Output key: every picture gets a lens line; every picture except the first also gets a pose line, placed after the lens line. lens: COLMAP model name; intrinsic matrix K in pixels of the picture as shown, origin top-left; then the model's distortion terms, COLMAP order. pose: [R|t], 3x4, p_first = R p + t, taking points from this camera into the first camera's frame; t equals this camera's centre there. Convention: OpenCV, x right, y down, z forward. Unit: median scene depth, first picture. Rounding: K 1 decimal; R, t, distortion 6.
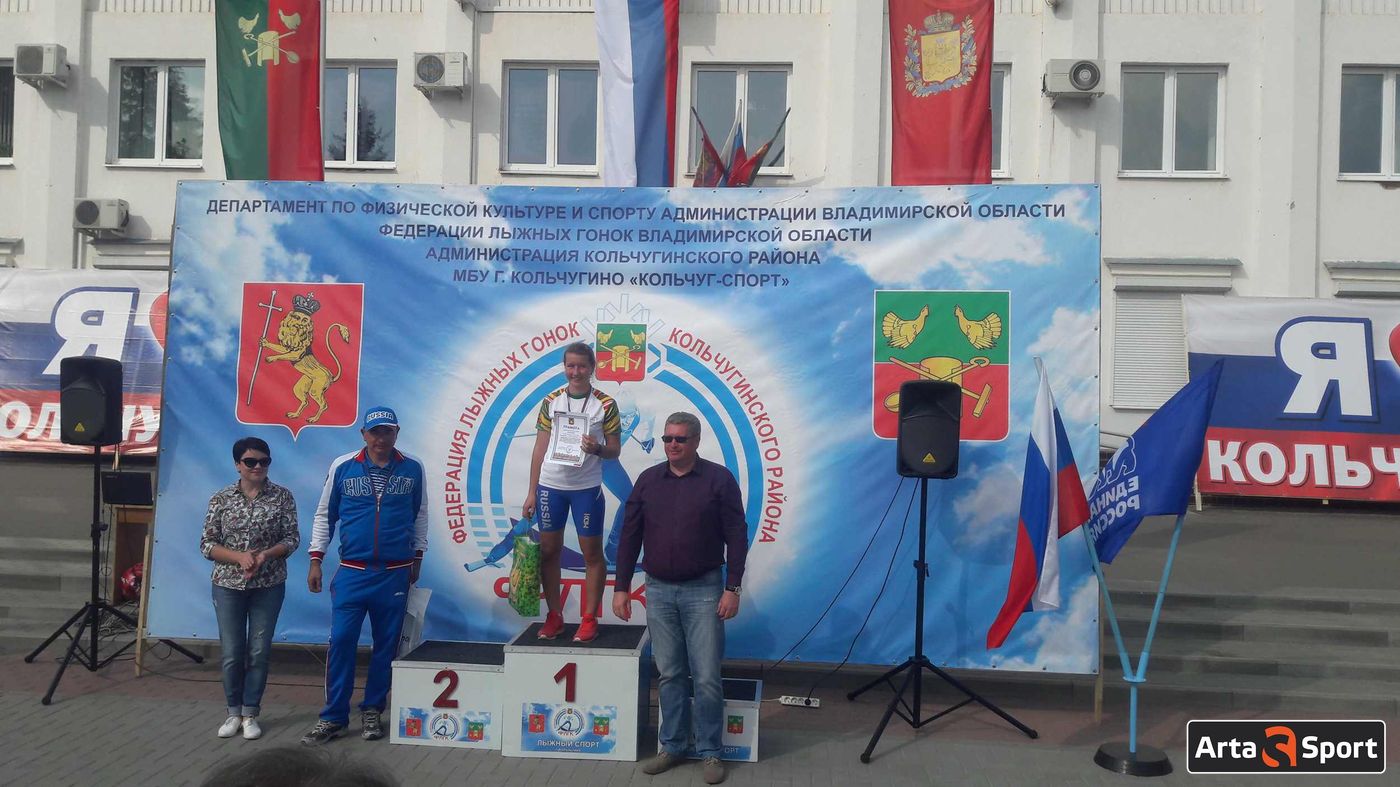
lens RADIAL K [[1169.6, 0, 706.8], [0, 1169.6, 390.1], [0, 0, 1]] dist [0.053043, -0.084534]
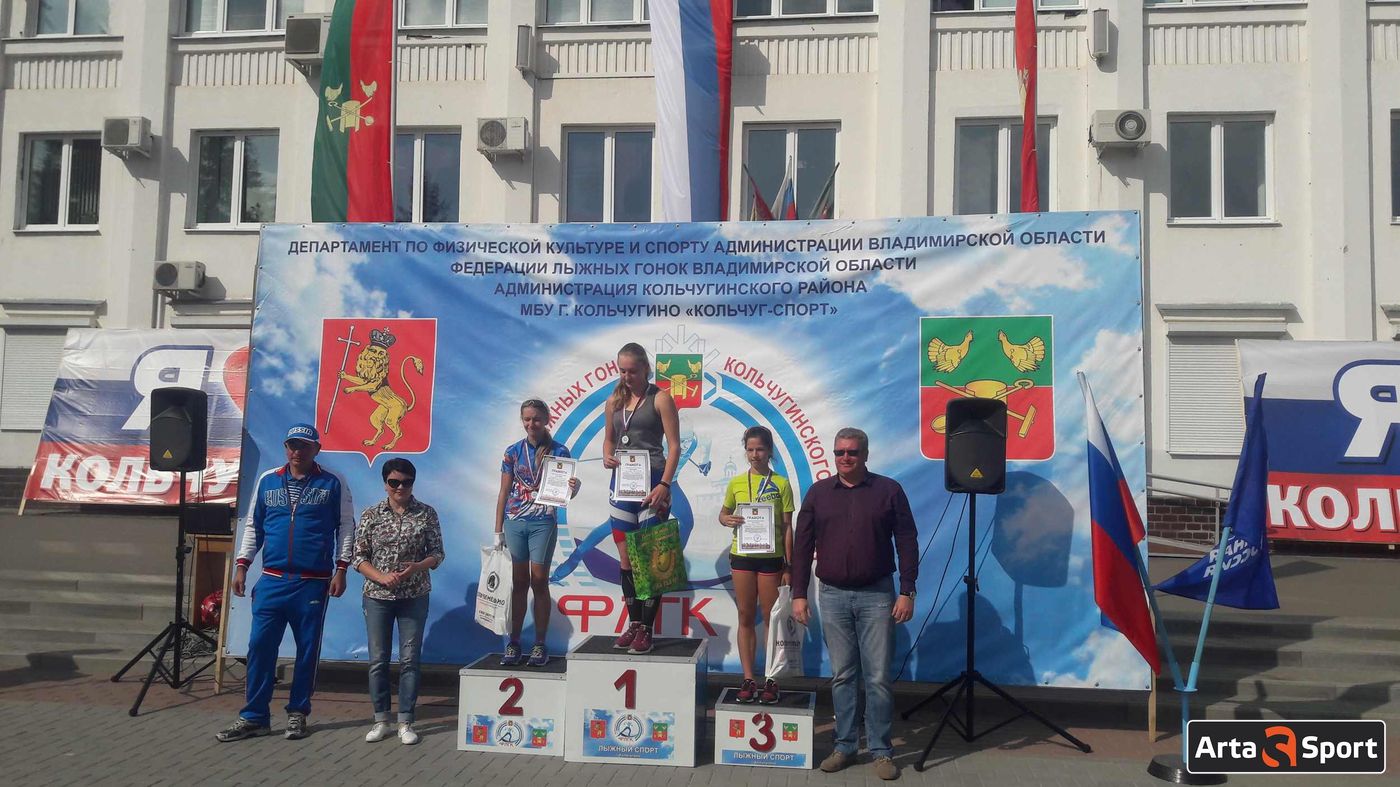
lens RADIAL K [[1161.1, 0, 707.1], [0, 1161.1, 387.9], [0, 0, 1]] dist [0.143619, -0.301734]
pose [[0.998912, -0.009357, -0.045679, 0.001142], [0.006579, 0.998140, -0.060603, 0.038413], [0.046161, 0.060236, 0.997116, -0.037688]]
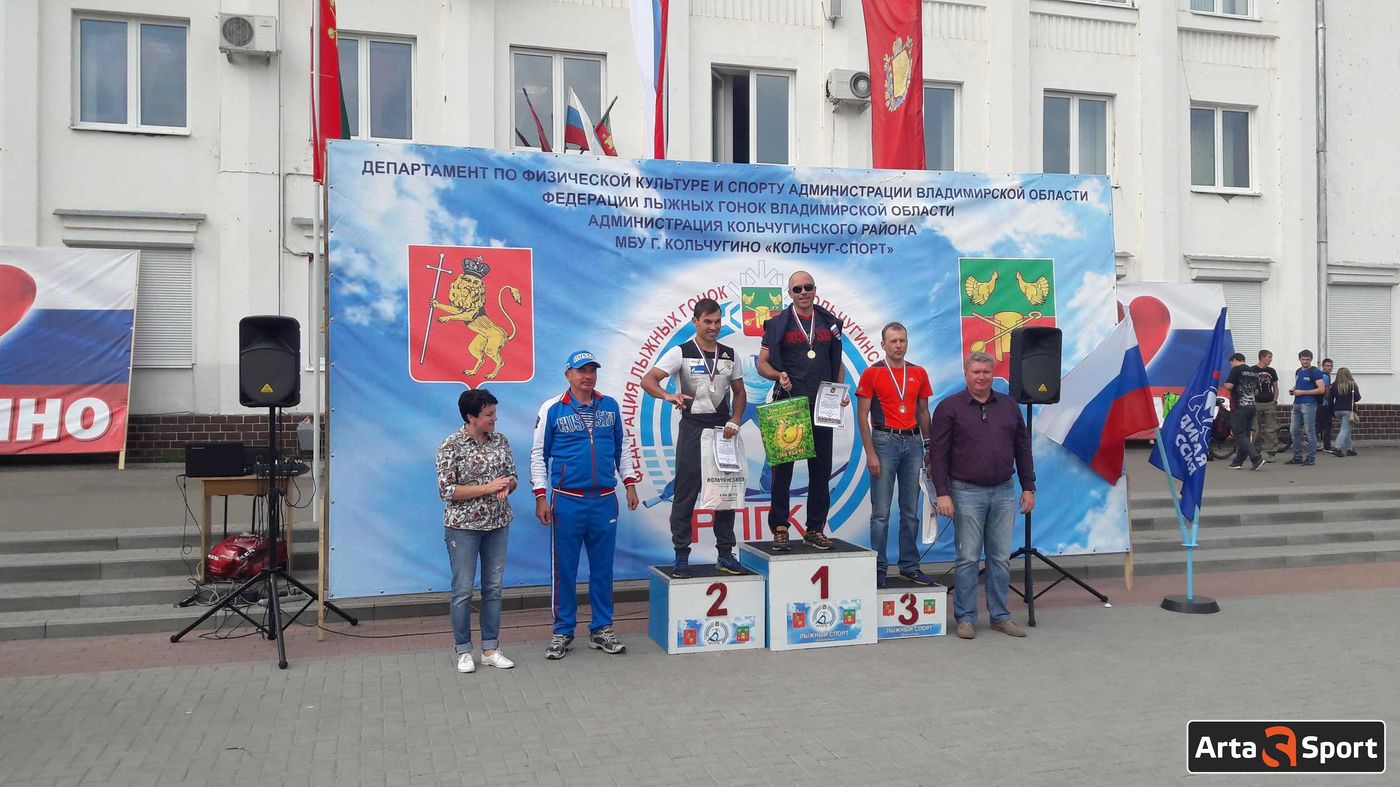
lens RADIAL K [[1157.1, 0, 716.3], [0, 1157.1, 388.8], [0, 0, 1]] dist [0.142338, -0.284653]
pose [[0.929527, -0.030559, 0.367485, -0.529717], [0.028480, 0.999533, 0.011080, 0.030821], [-0.367652, 0.000167, 0.929963, -0.042426]]
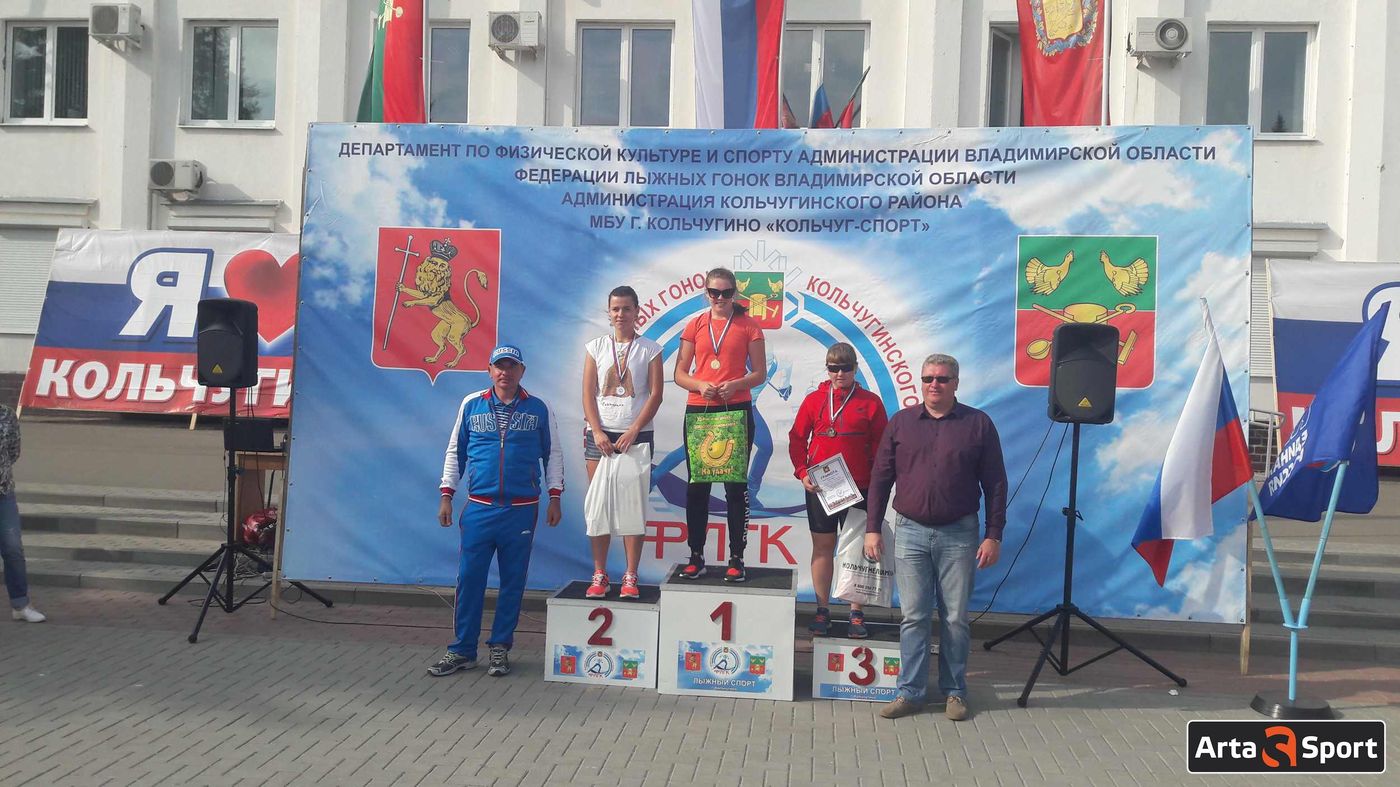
lens RADIAL K [[1165.1, 0, 710.4], [0, 1165.1, 397.2], [0, 0, 1]] dist [0.102547, -0.194498]
pose [[0.999801, 0.006507, -0.018849, -0.092700], [-0.006035, 0.999669, 0.024995, 0.026984], [0.019005, -0.024876, 0.999510, 0.005396]]
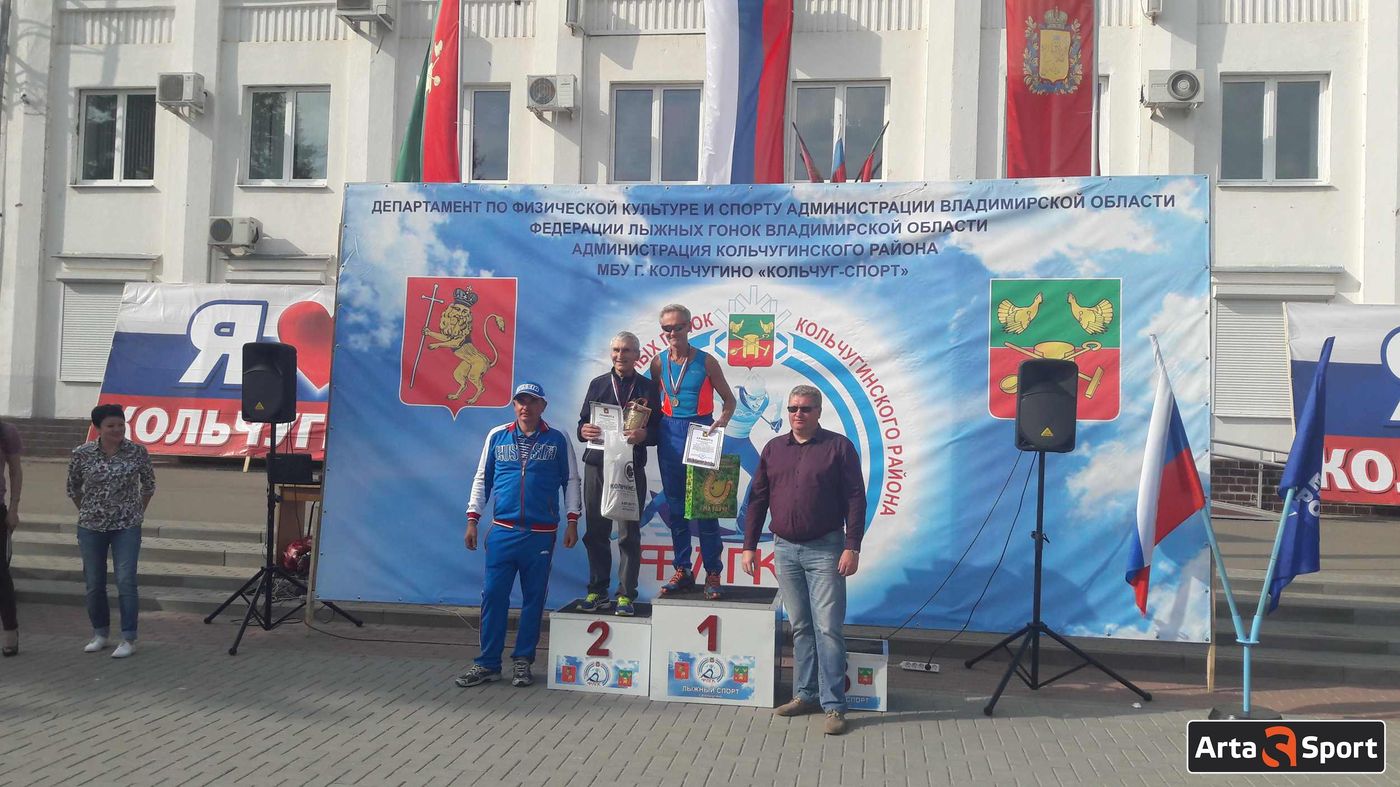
lens RADIAL K [[1168.2, 0, 706.7], [0, 1168.2, 388.5], [0, 0, 1]] dist [0.133602, -0.300364]
pose [[0.997762, 0.001233, -0.066857, -0.040341], [-0.002884, 0.999693, -0.024592, 0.040137], [0.066806, 0.024729, 0.997459, -0.076576]]
